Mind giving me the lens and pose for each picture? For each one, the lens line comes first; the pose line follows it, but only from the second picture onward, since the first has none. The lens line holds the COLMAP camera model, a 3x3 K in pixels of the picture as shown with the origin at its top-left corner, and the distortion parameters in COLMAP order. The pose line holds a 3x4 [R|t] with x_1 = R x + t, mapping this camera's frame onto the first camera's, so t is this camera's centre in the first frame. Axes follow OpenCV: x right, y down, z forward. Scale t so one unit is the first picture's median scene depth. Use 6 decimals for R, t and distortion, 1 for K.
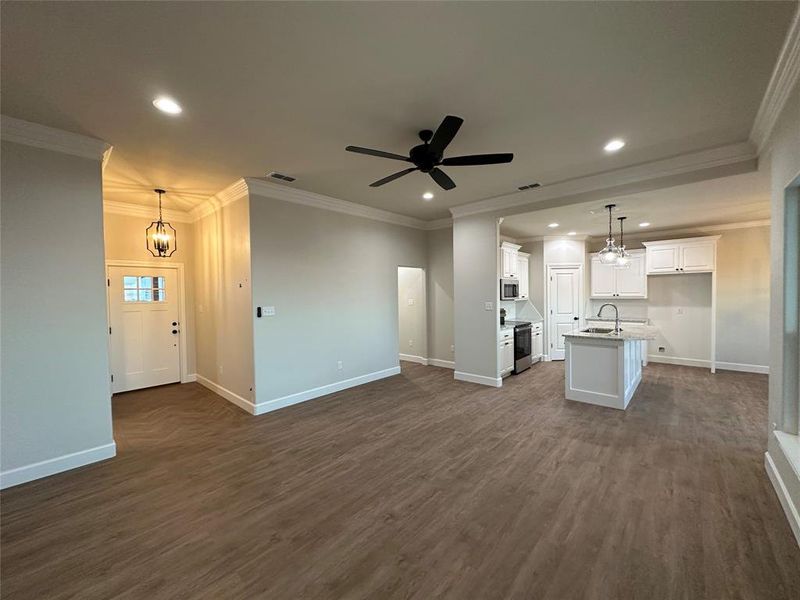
lens RADIAL K [[318.0, 0, 400.0], [0, 318.0, 300.0], [0, 0, 1]] dist [-0.003691, -0.000135]
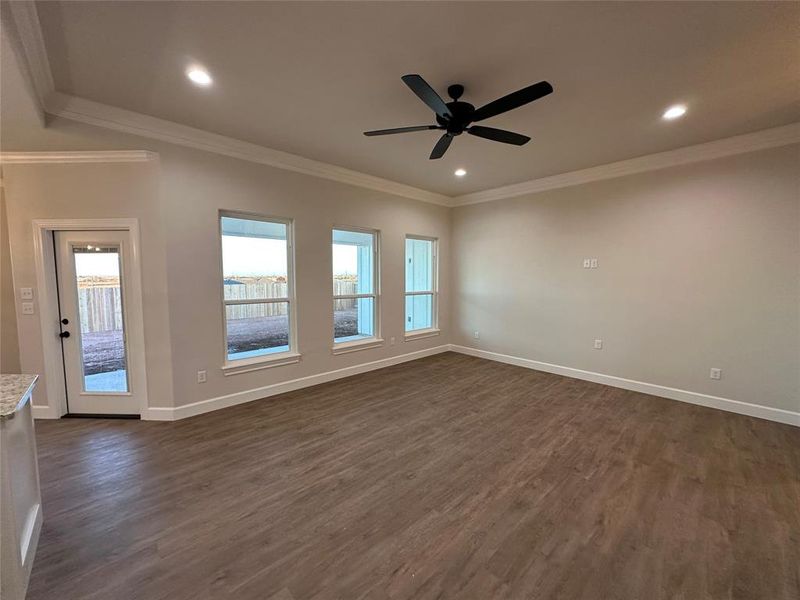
lens RADIAL K [[318.0, 0, 400.0], [0, 318.0, 300.0], [0, 0, 1]] dist [-0.003691, -0.000135]
pose [[-0.996831, 0.008789, 0.079056, 0.123267], [0.016443, 0.995179, 0.096689, -0.026867], [-0.077825, 0.097683, -0.992170, 1.394187]]
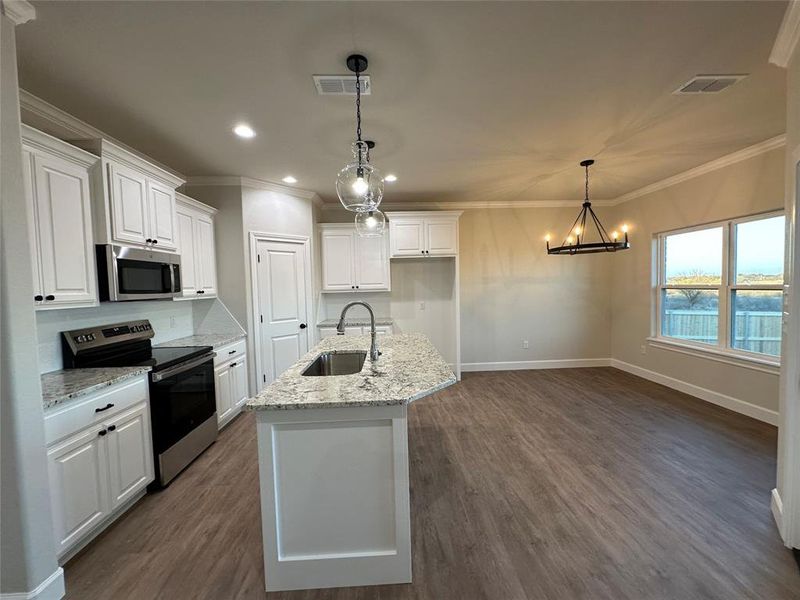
lens RADIAL K [[318.0, 0, 400.0], [0, 318.0, 300.0], [0, 0, 1]] dist [-0.003691, -0.000135]
pose [[0.713047, -0.035485, 0.700218, 0.442069], [0.029168, 0.999355, 0.020942, 0.001515], [-0.700510, 0.005492, 0.713622, 0.732134]]
